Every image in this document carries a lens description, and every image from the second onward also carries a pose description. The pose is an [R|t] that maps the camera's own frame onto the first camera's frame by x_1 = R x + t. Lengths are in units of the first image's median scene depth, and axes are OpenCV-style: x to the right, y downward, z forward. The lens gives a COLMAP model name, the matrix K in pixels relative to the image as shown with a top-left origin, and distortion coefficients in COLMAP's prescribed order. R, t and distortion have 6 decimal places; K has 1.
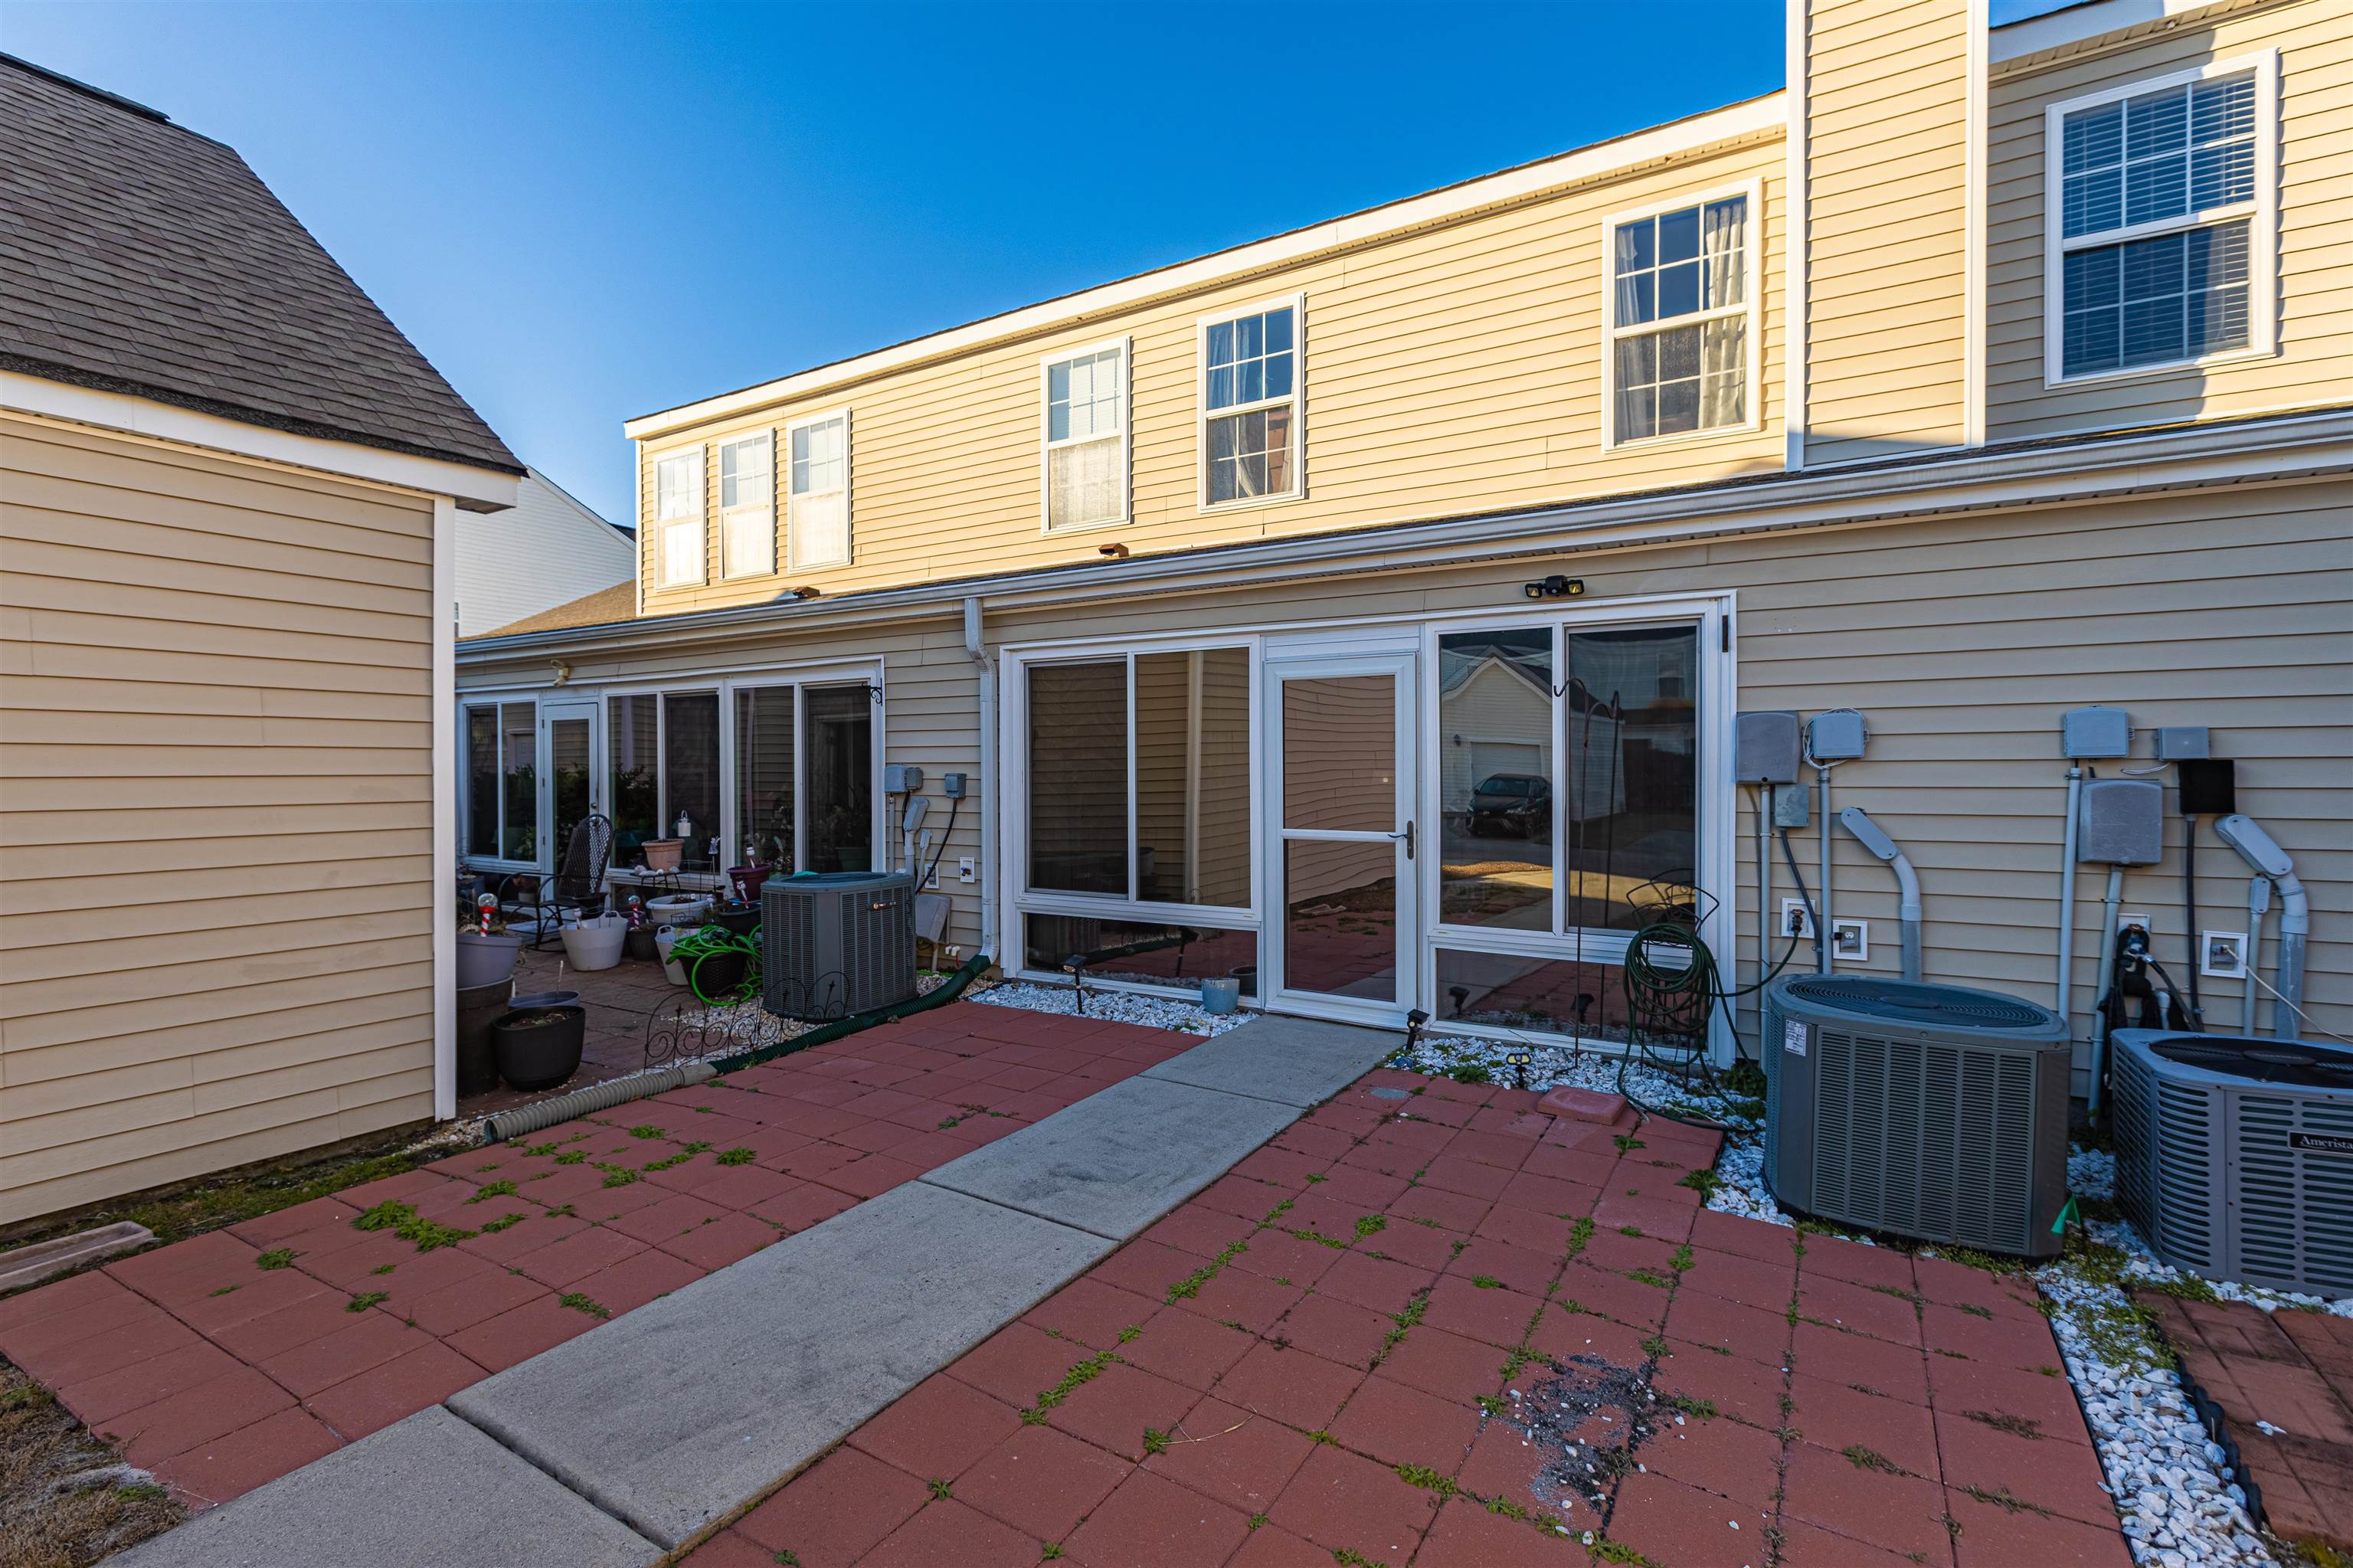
lens RADIAL K [[1066.3, 0, 1176.5], [0, 1066.3, 784.0], [0, 0, 1]] dist [-0.002670, 0.000178]
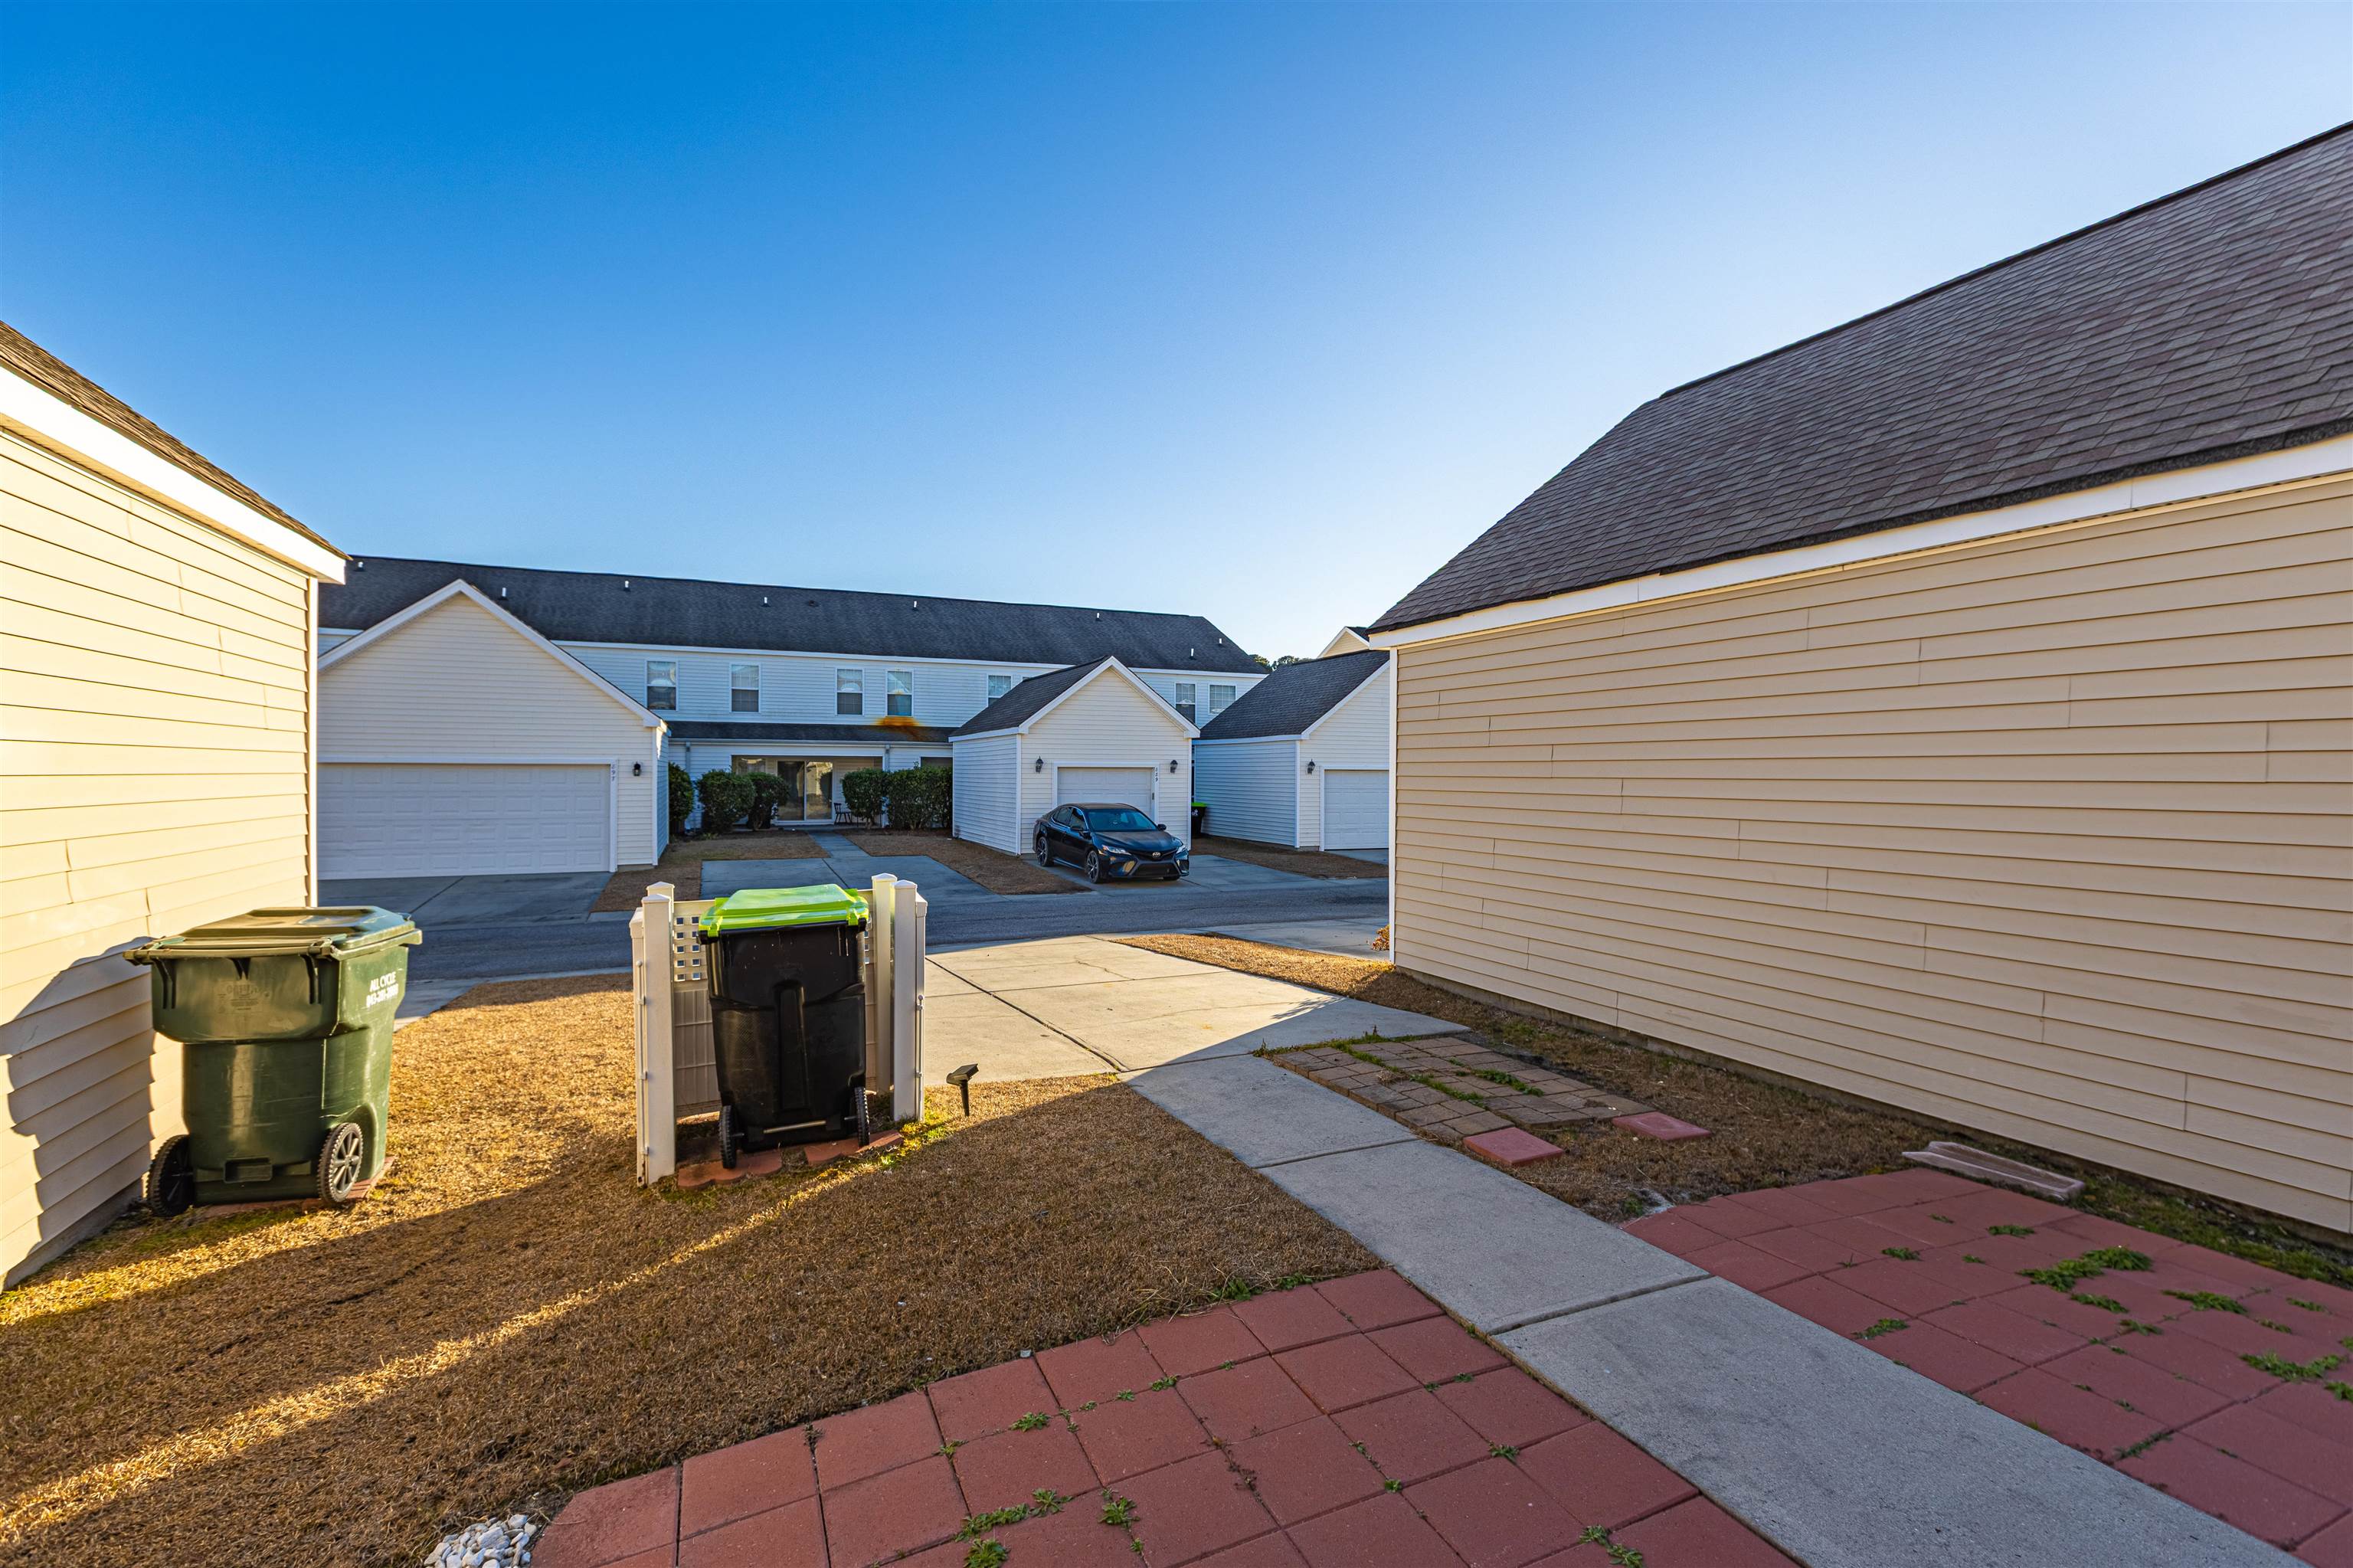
lens RADIAL K [[1045.4, 0, 1176.5], [0, 1045.4, 784.0], [0, 0, 1]] dist [-0.000107, 0.000428]
pose [[-0.566725, 0.007065, -0.823877, 3.546448], [-0.016748, 0.999658, 0.020093, -0.258543], [0.823737, 0.025185, -0.566413, 5.315046]]
